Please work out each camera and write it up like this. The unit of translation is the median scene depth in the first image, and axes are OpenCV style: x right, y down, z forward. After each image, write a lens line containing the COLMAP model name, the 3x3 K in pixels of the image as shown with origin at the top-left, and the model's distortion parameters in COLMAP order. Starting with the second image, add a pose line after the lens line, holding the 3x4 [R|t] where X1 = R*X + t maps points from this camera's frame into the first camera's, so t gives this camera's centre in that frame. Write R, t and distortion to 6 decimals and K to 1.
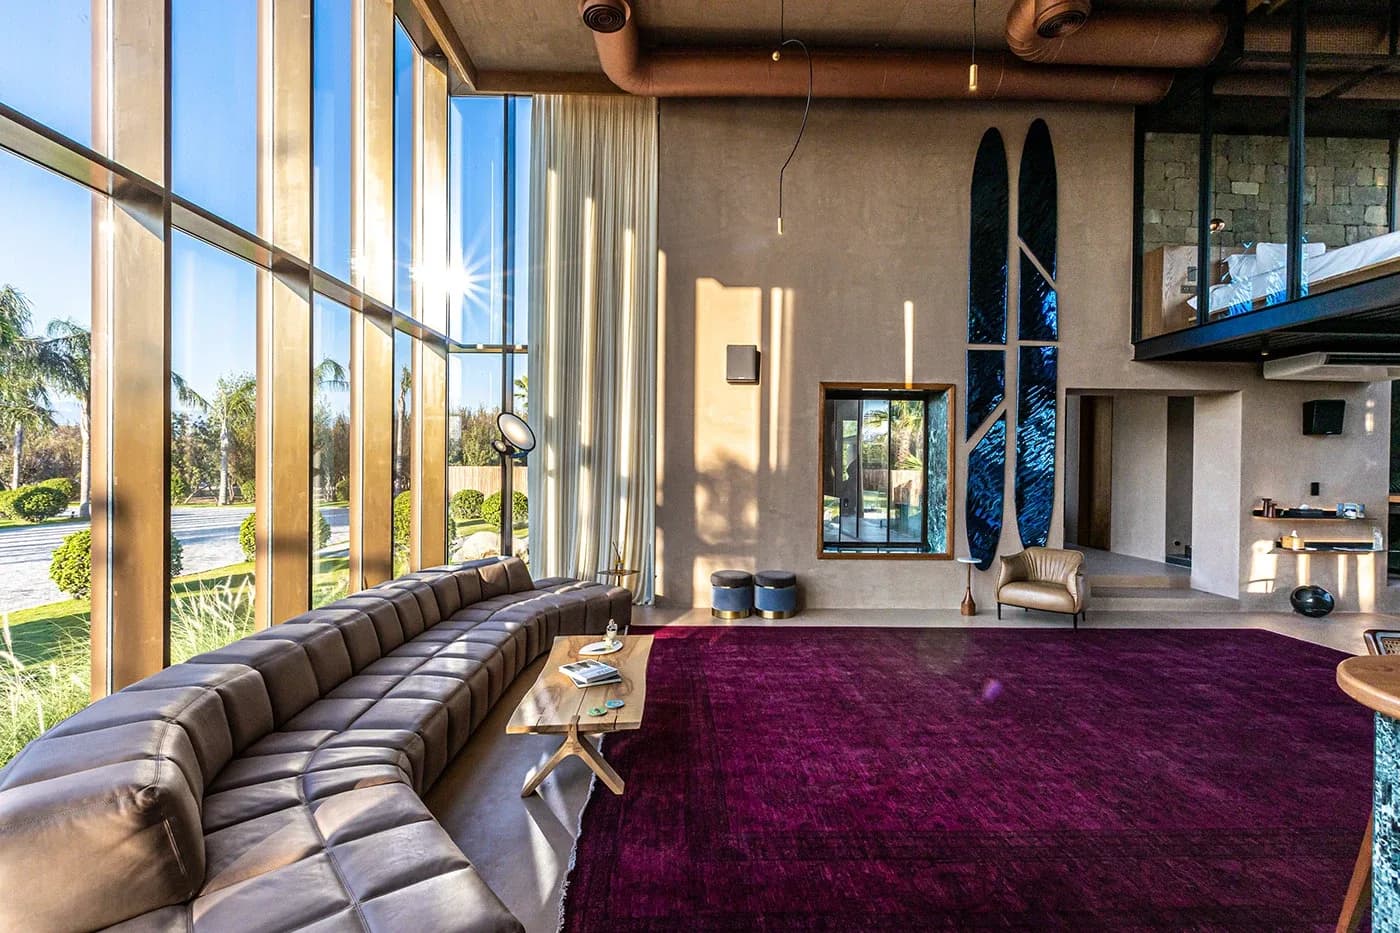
lens RADIAL K [[644.8, 0, 700.0], [0, 644.8, 466.5], [0, 0, 1]] dist [-0.000257, -0.000358]
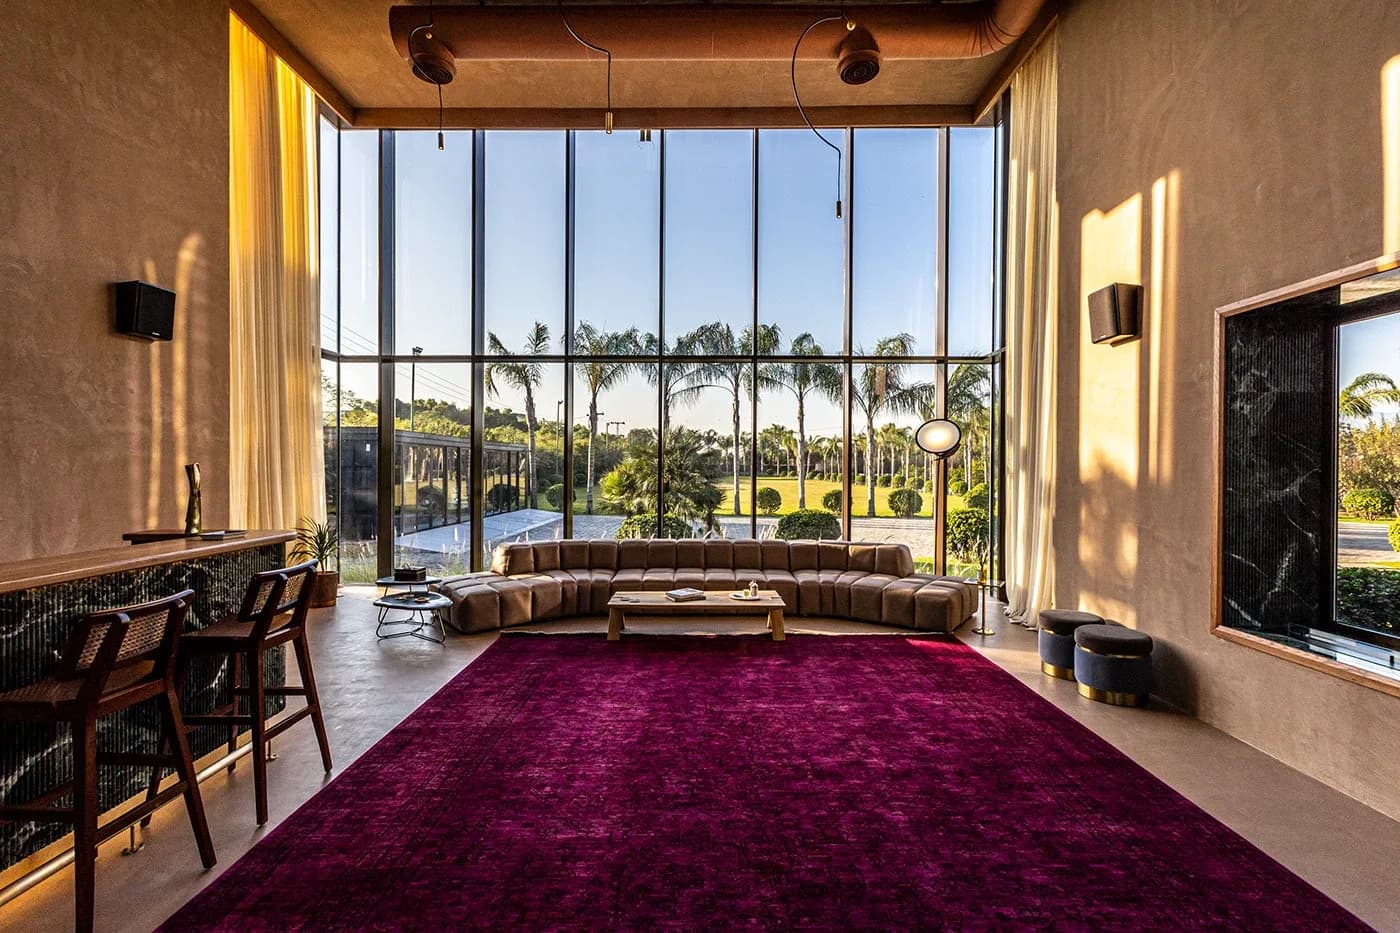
lens RADIAL K [[631.5, 0, 703.7], [0, 631.5, 469.6], [0, 0, 1]] dist [0.002374, -0.000575]
pose [[-0.043083, -0.012152, -0.998998, 0.745498], [-0.012621, 0.999853, -0.011618, 0.014596], [0.998992, 0.012108, -0.043230, 0.594031]]
